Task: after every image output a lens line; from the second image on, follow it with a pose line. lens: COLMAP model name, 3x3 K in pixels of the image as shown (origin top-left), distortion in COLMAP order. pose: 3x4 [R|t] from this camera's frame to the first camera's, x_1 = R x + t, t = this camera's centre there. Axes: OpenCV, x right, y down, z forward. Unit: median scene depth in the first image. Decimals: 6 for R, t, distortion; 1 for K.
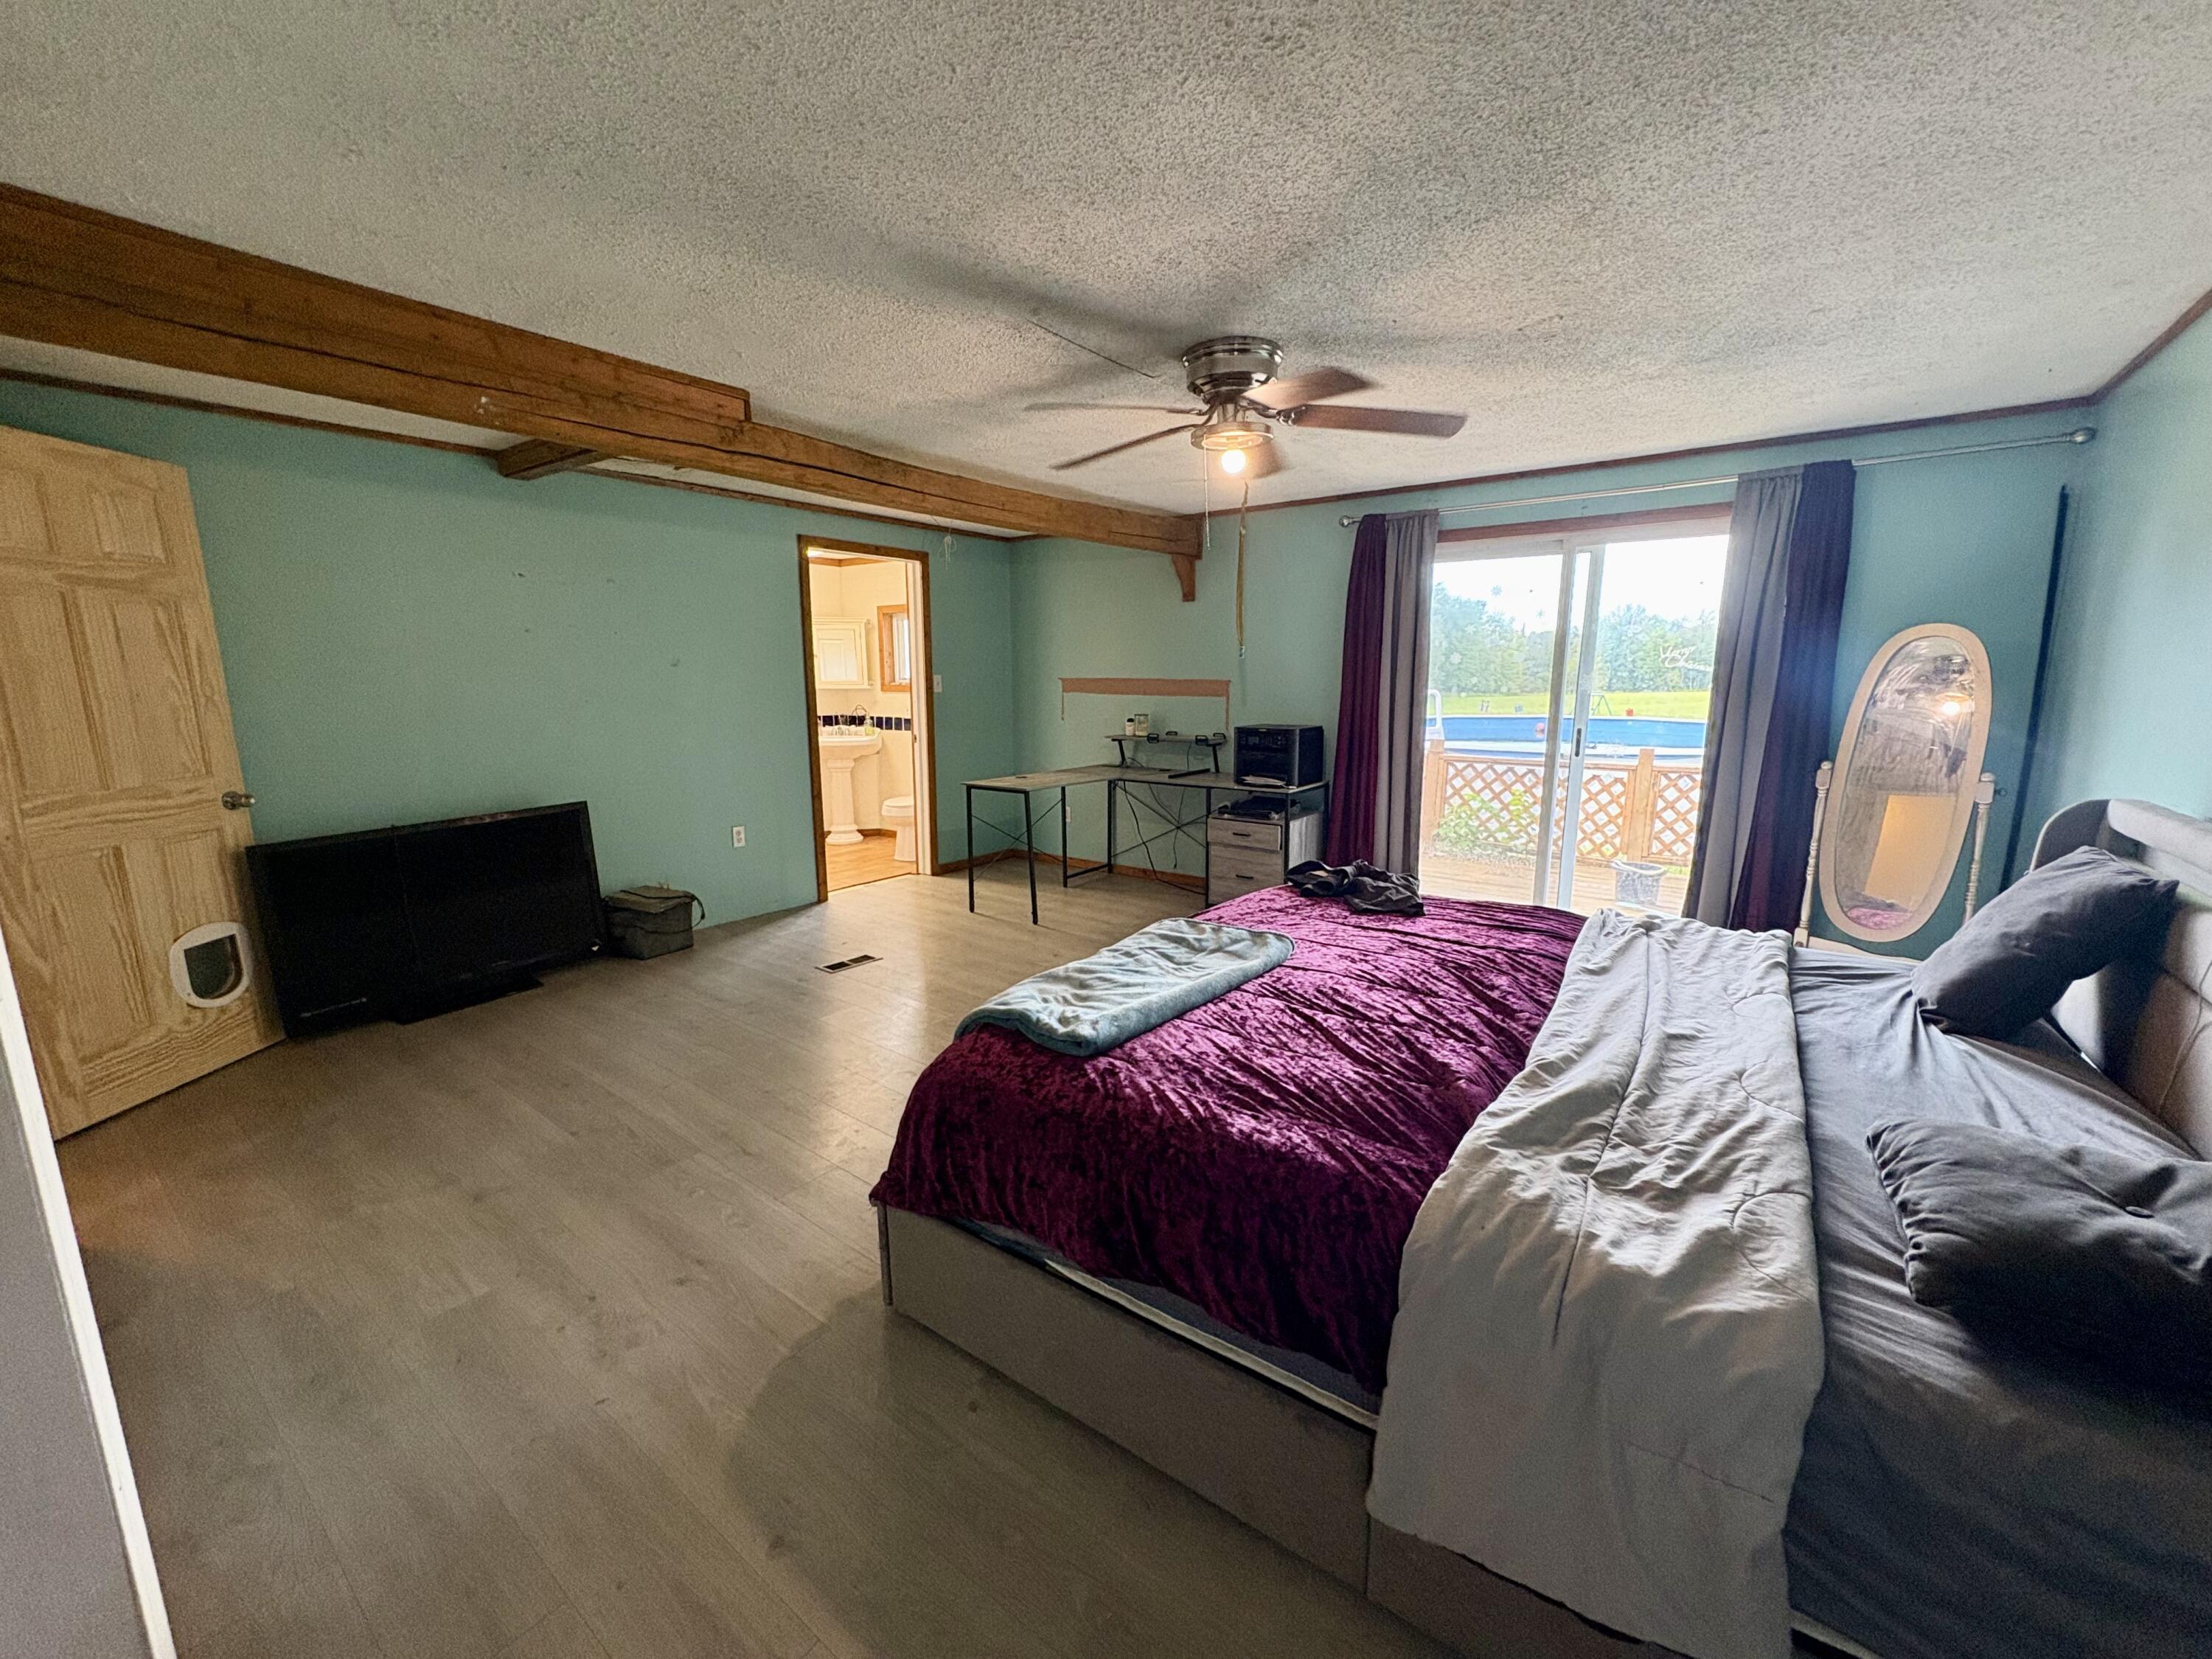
lens RADIAL K [[892.4, 0, 1106.0], [0, 892.4, 829.5], [0, 0, 1]] dist [-0.001019, -0.000141]
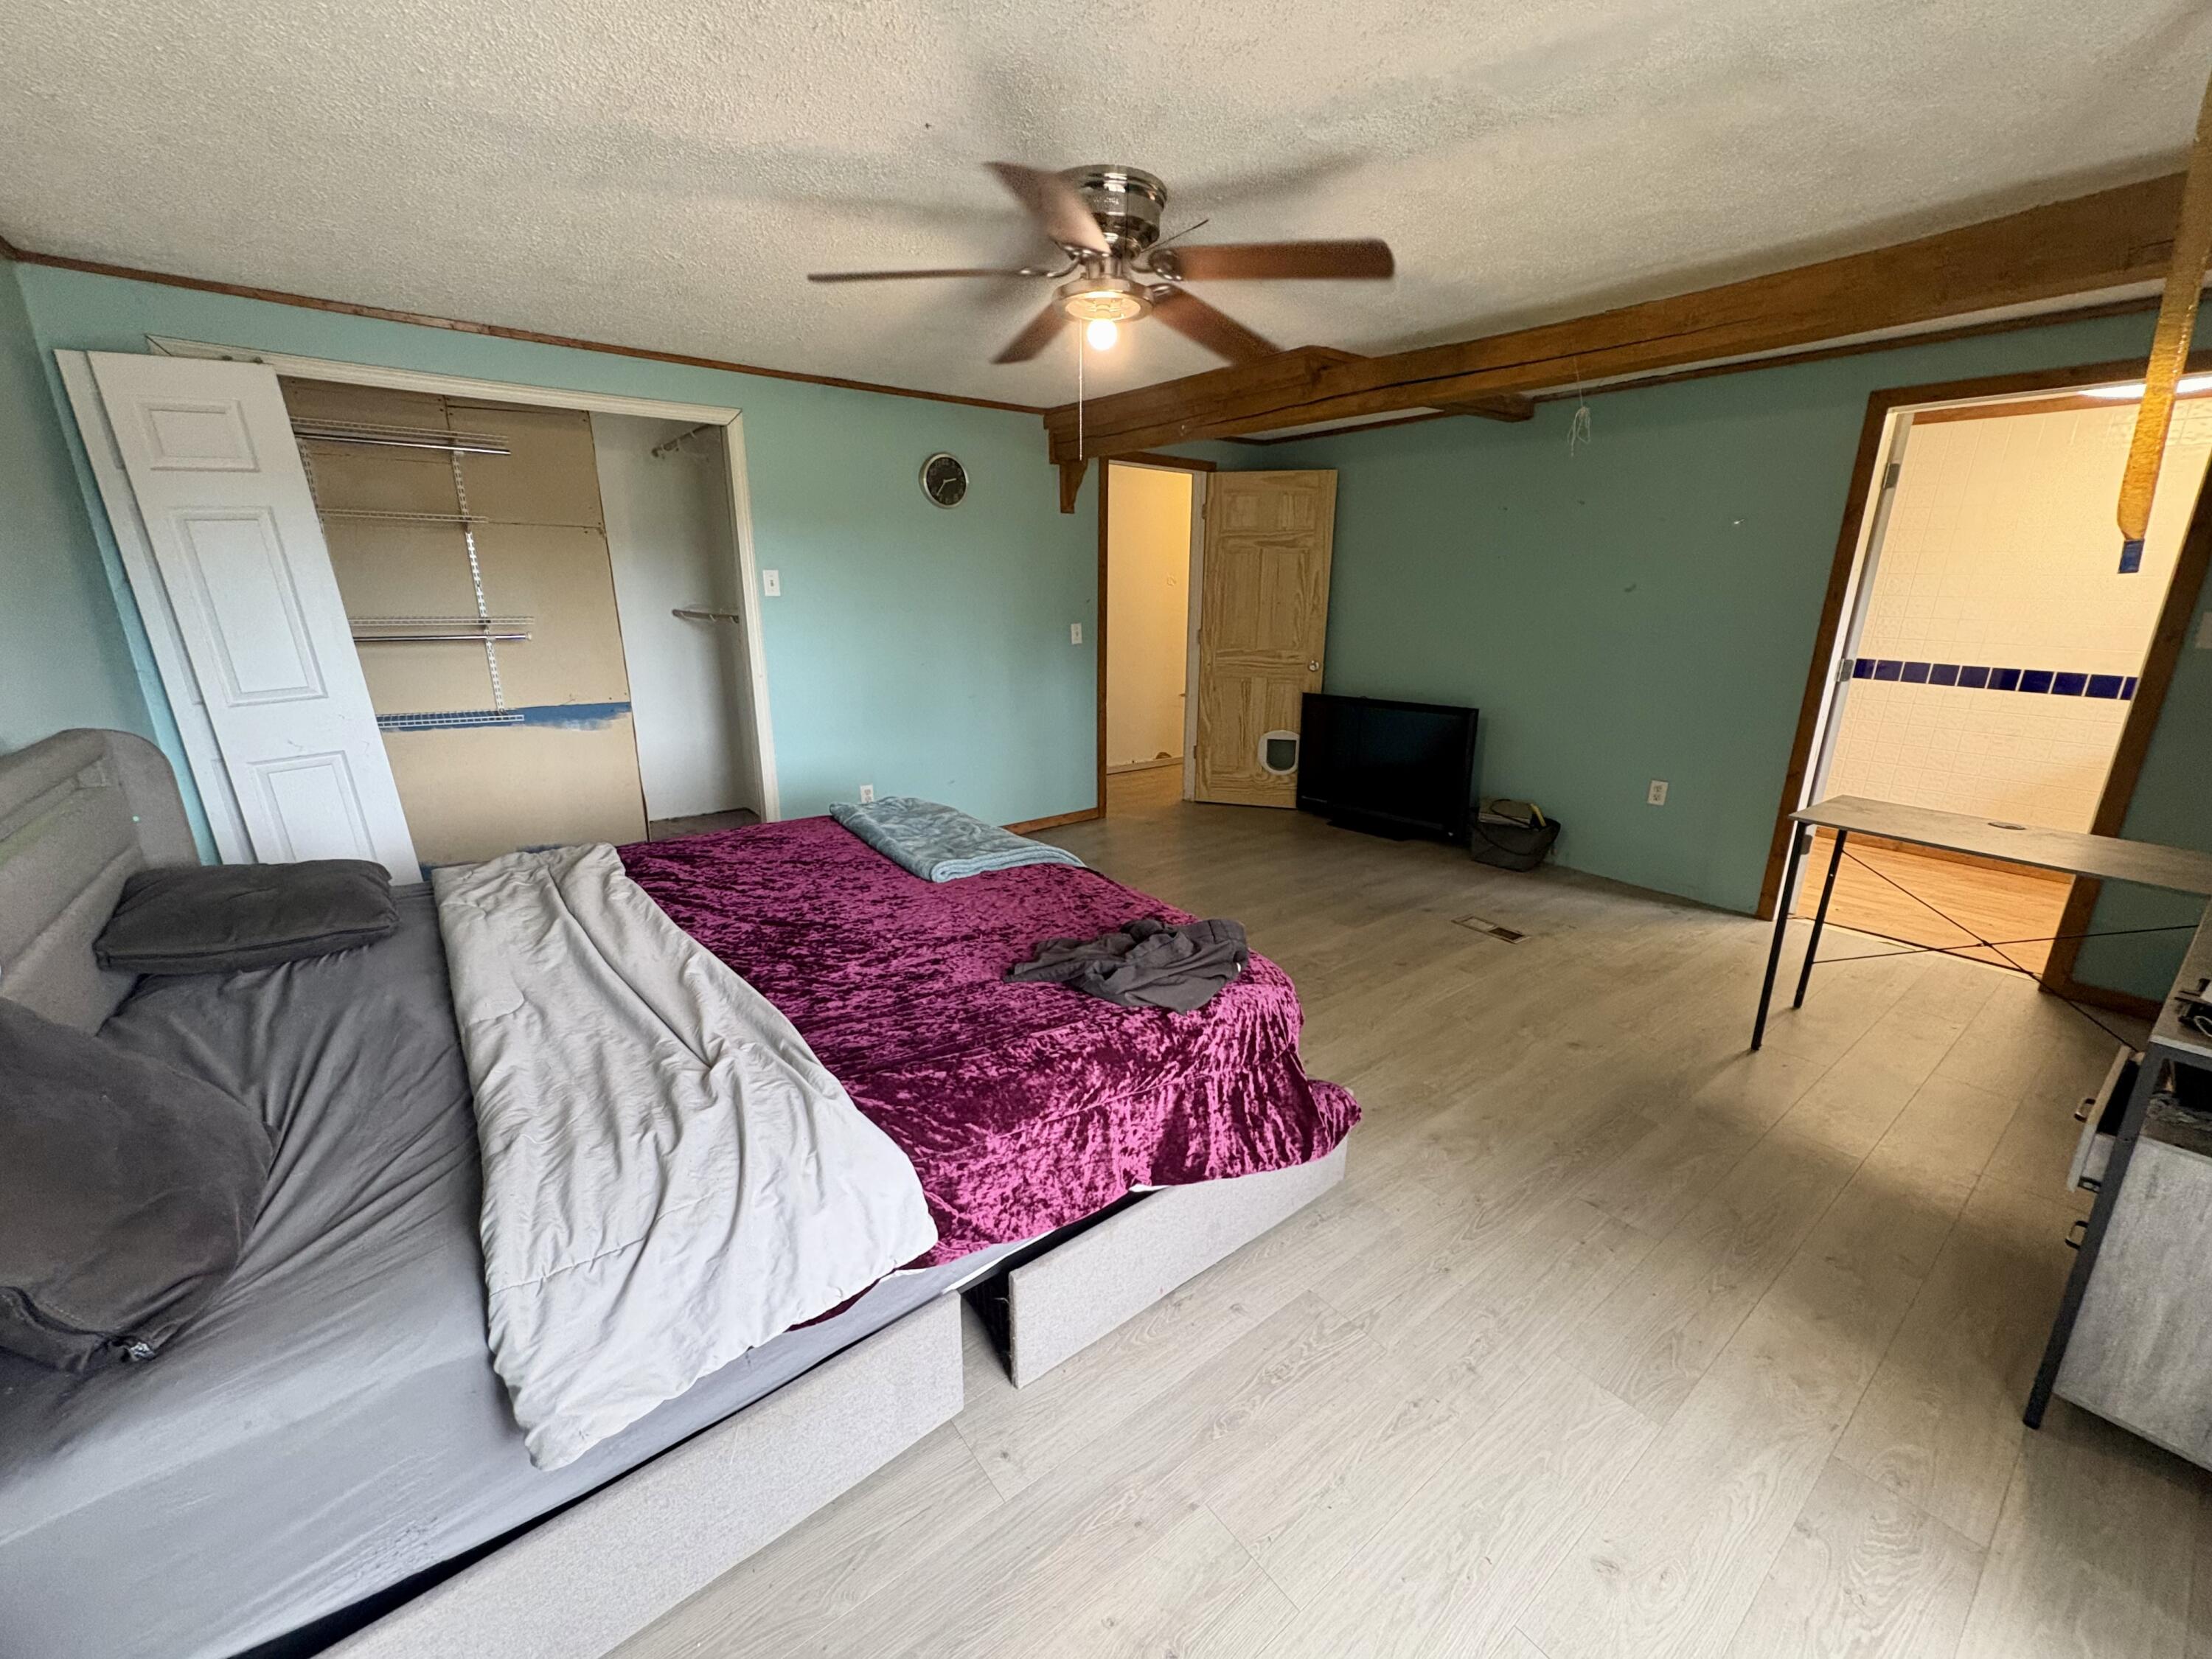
lens RADIAL K [[892.4, 0, 1106.0], [0, 892.4, 829.5], [0, 0, 1]] dist [-0.001019, -0.000141]
pose [[-0.279236, 0.255839, -0.925513, 0.831287], [-0.175055, 0.934136, 0.311039, -0.205489], [0.944131, 0.248869, -0.216059, 1.074164]]
